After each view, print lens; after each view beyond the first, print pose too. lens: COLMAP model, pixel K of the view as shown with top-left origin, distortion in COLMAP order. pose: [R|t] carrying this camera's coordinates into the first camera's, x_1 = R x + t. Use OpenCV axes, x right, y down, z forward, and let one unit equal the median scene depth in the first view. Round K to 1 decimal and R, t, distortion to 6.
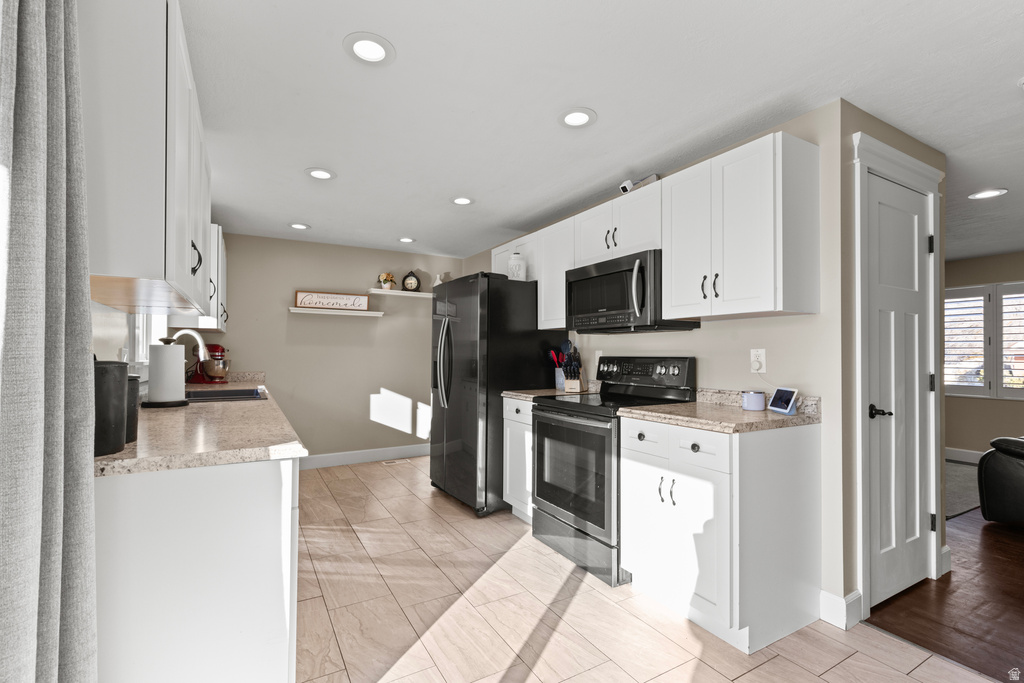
lens RADIAL K [[462.3, 0, 507.8], [0, 462.3, 354.4], [0, 0, 1]] dist [0.001041, -0.000054]
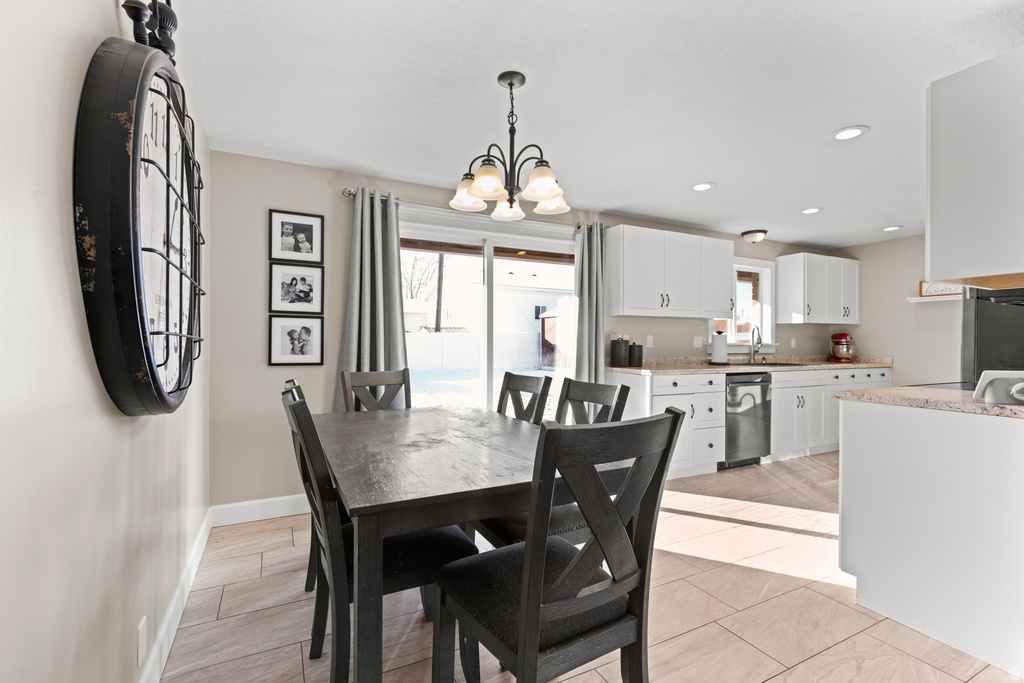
lens RADIAL K [[458.4, 0, 504.4], [0, 458.4, 344.0], [0, 0, 1]] dist [0.001435, -0.000002]
pose [[-0.053845, -0.004261, -0.998540, 0.928021], [-0.003886, 0.999984, -0.004057, 0.022869], [0.998542, 0.003662, -0.053861, 0.122675]]
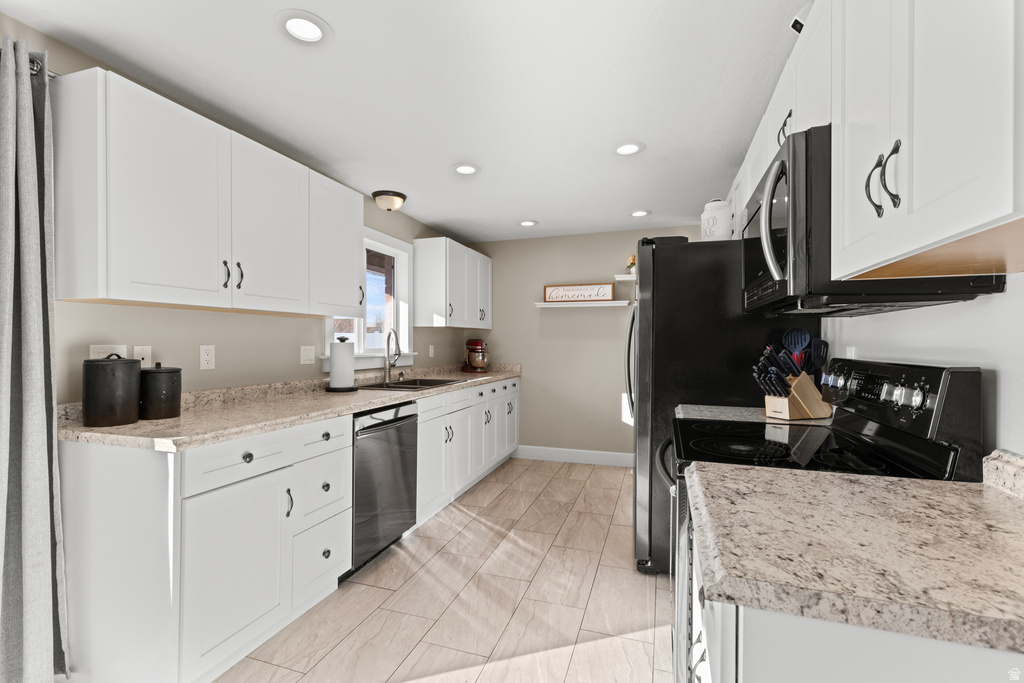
lens RADIAL K [[458.4, 0, 504.4], [0, 458.4, 344.0], [0, 0, 1]] dist [0.001435, -0.000002]
pose [[0.659719, -0.000143, -0.751512, 0.350650], [-0.000656, 0.999999, -0.000765, -0.011067], [0.751512, 0.000998, 0.659719, 0.360530]]
